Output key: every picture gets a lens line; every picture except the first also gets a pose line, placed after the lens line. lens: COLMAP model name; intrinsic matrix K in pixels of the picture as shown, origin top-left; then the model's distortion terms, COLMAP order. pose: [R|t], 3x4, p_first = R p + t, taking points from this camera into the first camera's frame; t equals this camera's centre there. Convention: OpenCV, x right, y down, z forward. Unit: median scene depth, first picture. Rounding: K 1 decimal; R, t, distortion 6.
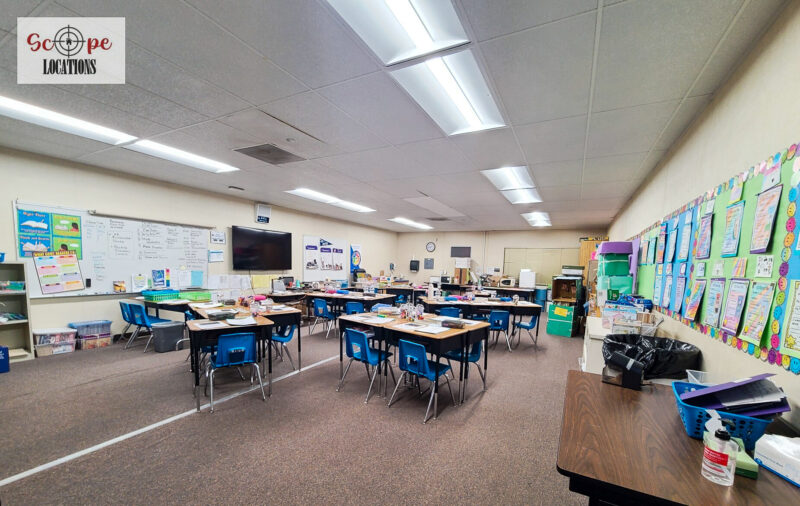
lens RADIAL K [[332.0, 0, 400.0], [0, 332.0, 253.0], [0, 0, 1]] dist [0.000097, 0.000011]
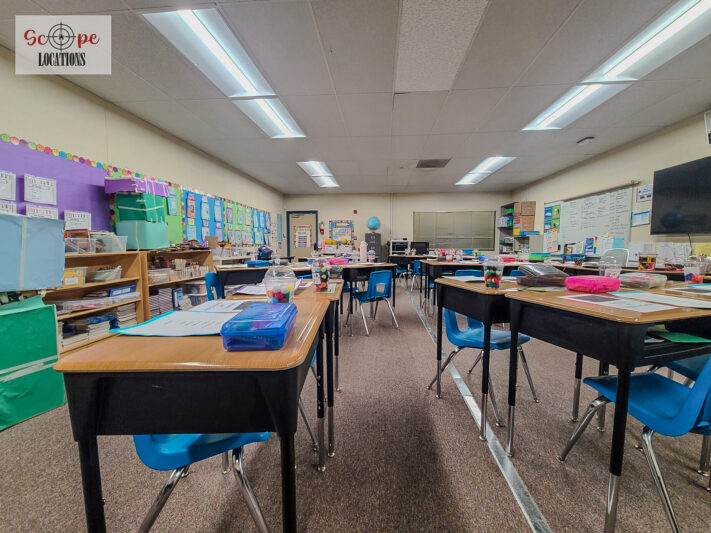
lens RADIAL K [[294.7, 0, 355.5], [0, 294.7, 266.5], [0, 0, 1]] dist [-0.000206, -0.000015]
pose [[-0.924584, 0.021943, -0.380347, 0.389418], [0.013446, 0.999597, 0.024983, 0.114101], [0.380742, 0.017985, -0.924506, 1.643775]]
